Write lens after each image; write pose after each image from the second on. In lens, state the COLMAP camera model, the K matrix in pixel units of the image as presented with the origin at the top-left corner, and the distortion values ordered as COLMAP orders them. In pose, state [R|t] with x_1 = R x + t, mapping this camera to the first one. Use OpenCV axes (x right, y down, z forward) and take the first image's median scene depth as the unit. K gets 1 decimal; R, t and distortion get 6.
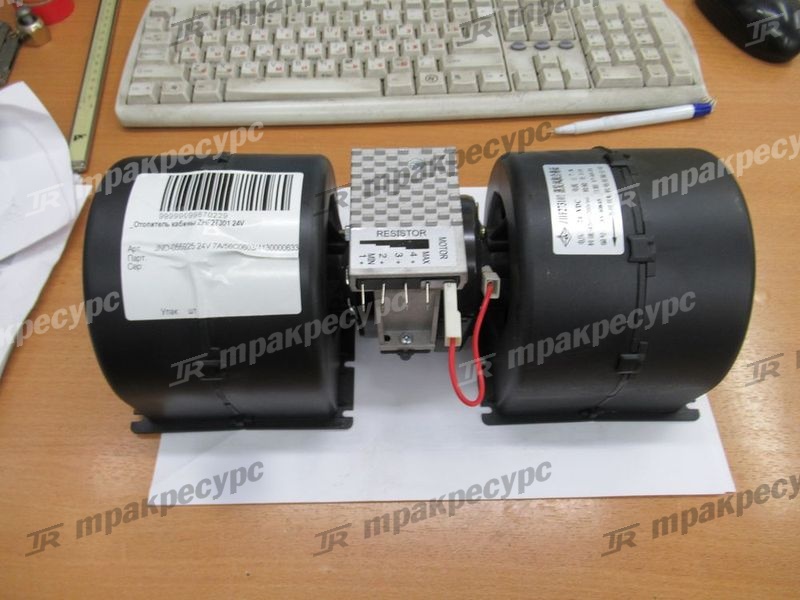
lens RADIAL K [[644.1, 0, 402.7], [0, 644.1, 297.2], [0, 0, 1]] dist [-0.000766, -0.010510]
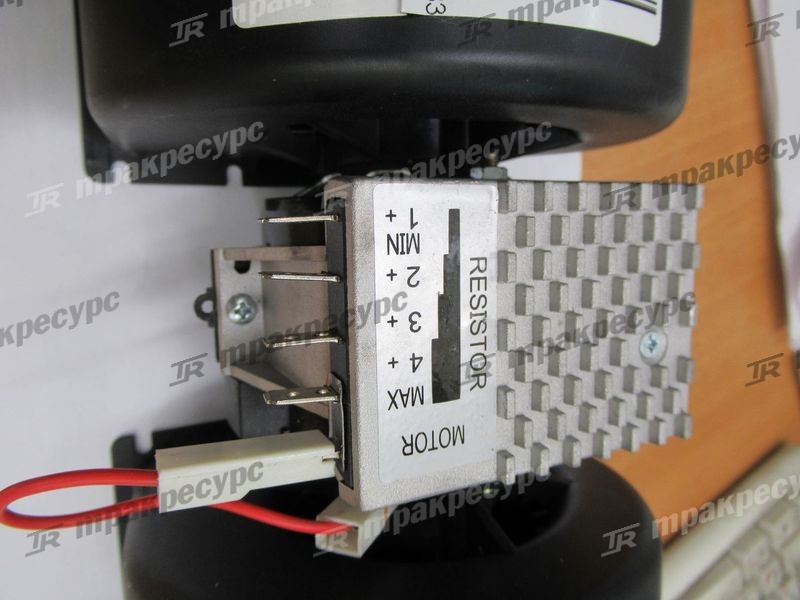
lens RADIAL K [[644.1, 0, 397.2], [0, 644.1, 300.2], [0, 0, 1]] dist [-0.000766, -0.010510]
pose [[-0.009540, 0.993817, 0.110617, -0.054861], [-0.997915, -0.016524, 0.062387, -0.075393], [0.063829, -0.109792, 0.991903, 0.632950]]
